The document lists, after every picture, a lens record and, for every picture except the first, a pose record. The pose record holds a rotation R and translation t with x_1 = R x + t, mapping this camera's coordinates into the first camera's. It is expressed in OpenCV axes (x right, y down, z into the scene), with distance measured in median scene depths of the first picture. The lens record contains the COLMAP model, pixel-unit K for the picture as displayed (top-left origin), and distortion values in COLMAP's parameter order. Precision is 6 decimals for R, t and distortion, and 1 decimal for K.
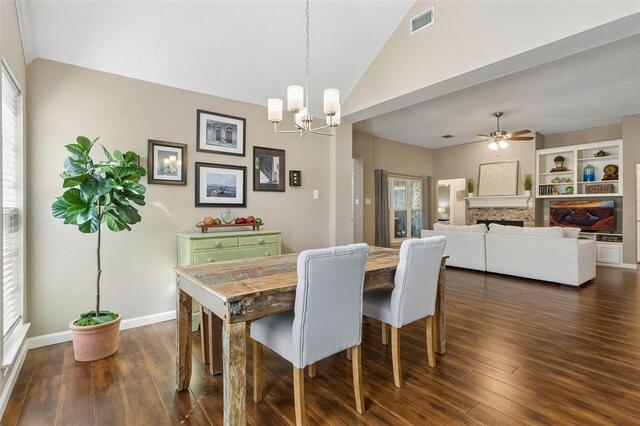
lens RADIAL K [[305.3, 0, 320.9], [0, 305.3, 209.8], [0, 0, 1]] dist [0.004484, 0.000498]
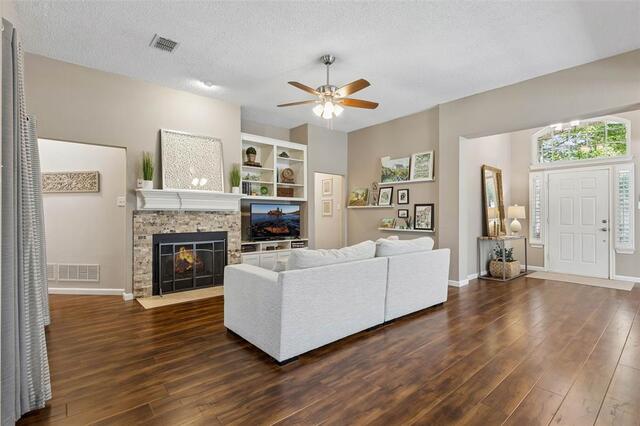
lens RADIAL K [[305.3, 0, 320.1], [0, 305.3, 212.9], [0, 0, 1]] dist [0.004484, 0.000498]
pose [[-0.050538, 0.001973, 0.998720, -0.026826], [-0.004182, 0.999989, -0.002187, -0.003479], [-0.998713, -0.004287, -0.050530, 0.903290]]
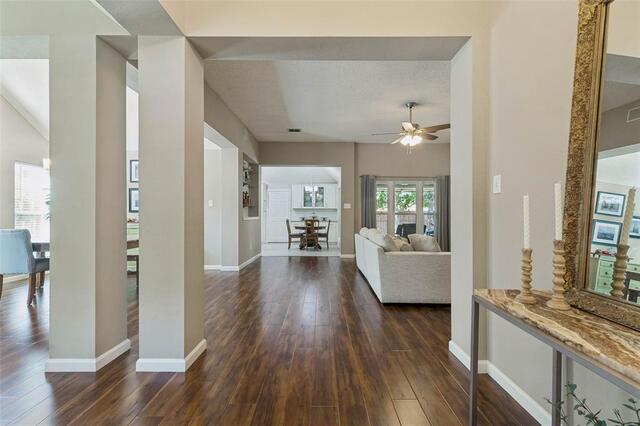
lens RADIAL K [[290.4, 0, 319.8], [0, 290.4, 213.7], [0, 0, 1]] dist [0.010434, -0.000304]
pose [[0.785134, 0.000091, -0.619326, 0.769848], [0.000007, 1.000000, 0.000156, -0.001496], [0.619326, -0.000126, 0.785134, 0.160030]]
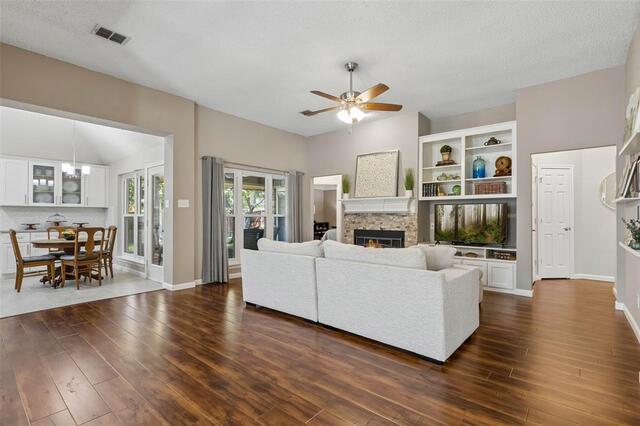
lens RADIAL K [[305.3, 0, 318.5], [0, 305.3, 216.7], [0, 0, 1]] dist [0.004484, 0.000498]
pose [[0.979793, -0.002906, 0.199994, 0.332282], [0.002032, 0.999987, 0.004576, -0.002387], [-0.200005, -0.004077, 0.979786, 0.336039]]
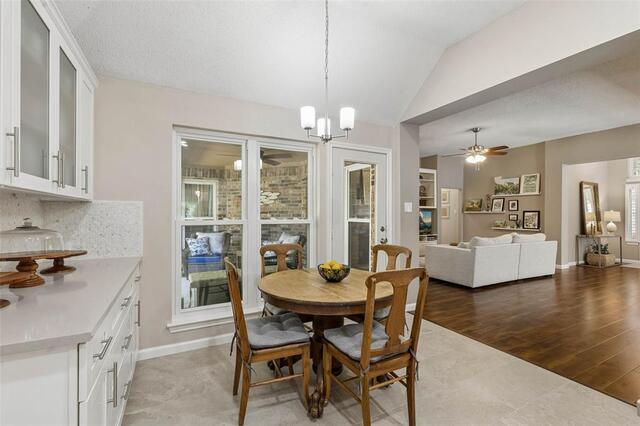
lens RADIAL K [[290.4, 0, 320.2], [0, 290.4, 214.4], [0, 0, 1]] dist [0.010434, -0.000304]
pose [[0.179104, -0.003147, 0.983825, -0.440672], [-0.004077, 0.999984, 0.003941, -0.017593], [-0.983822, -0.004717, 0.179088, 1.164698]]
